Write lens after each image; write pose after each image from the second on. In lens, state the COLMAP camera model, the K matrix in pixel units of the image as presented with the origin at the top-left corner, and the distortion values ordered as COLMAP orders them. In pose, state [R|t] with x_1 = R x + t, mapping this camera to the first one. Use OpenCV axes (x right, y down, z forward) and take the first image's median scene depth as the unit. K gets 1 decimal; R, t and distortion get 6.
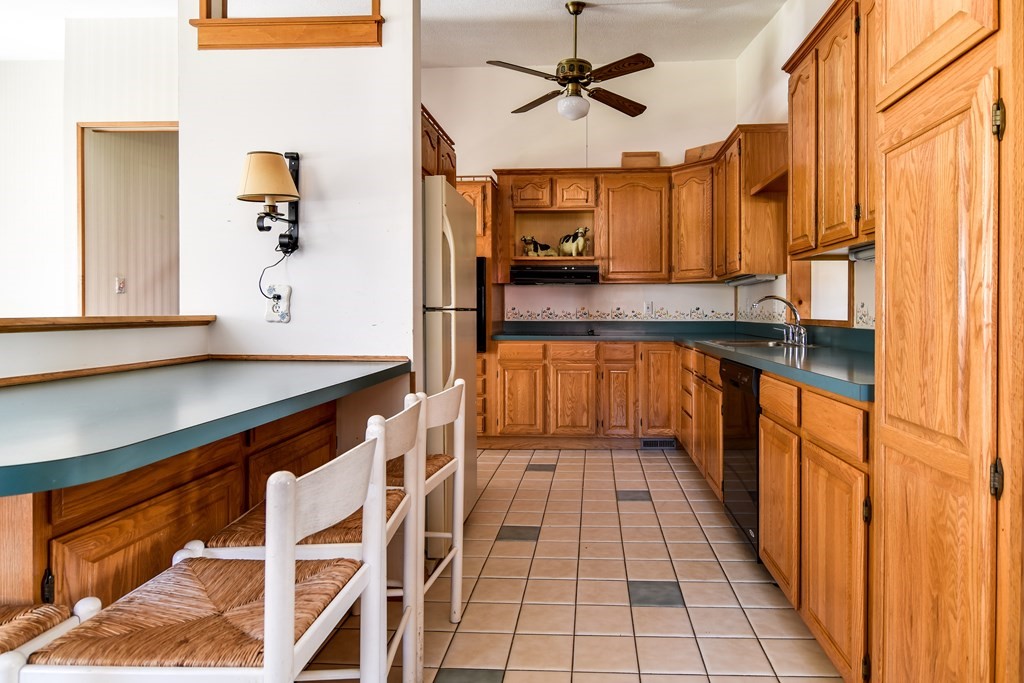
lens RADIAL K [[605.9, 0, 513.6], [0, 605.9, 313.7], [0, 0, 1]] dist [0.029870, 0.000512]
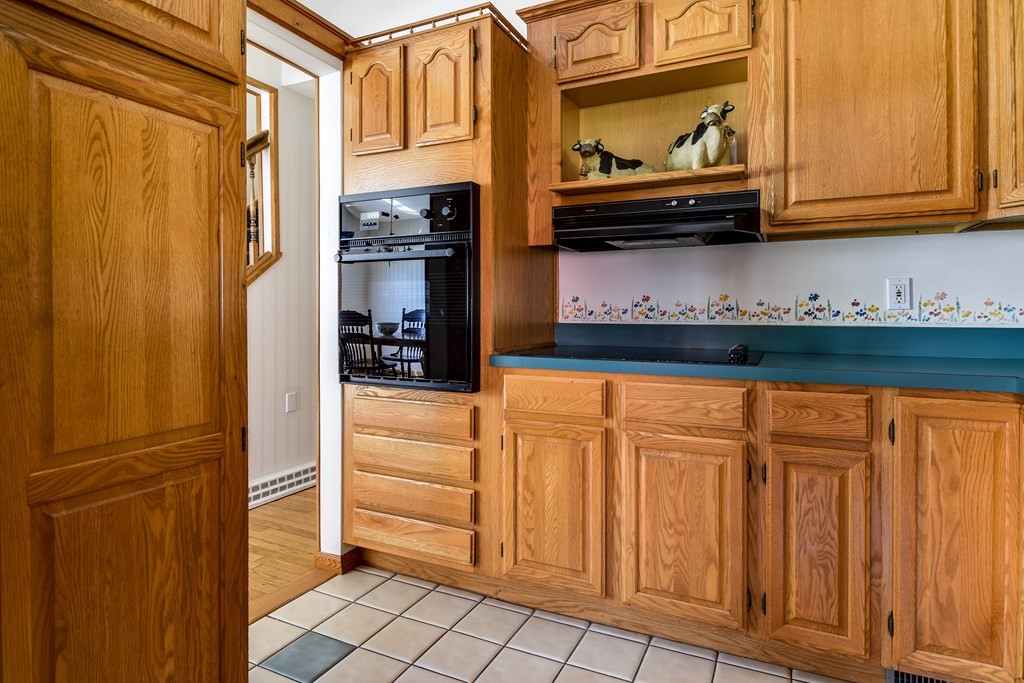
lens RADIAL K [[498.2, 0, 510.3], [0, 498.2, 313.7], [0, 0, 1]] dist [-0.000070, -0.000812]
pose [[0.930379, 0.001949, -0.366593, 0.113389], [-0.002319, 0.999997, -0.000569, 0.004969], [0.366591, 0.001379, 0.930381, 0.659246]]
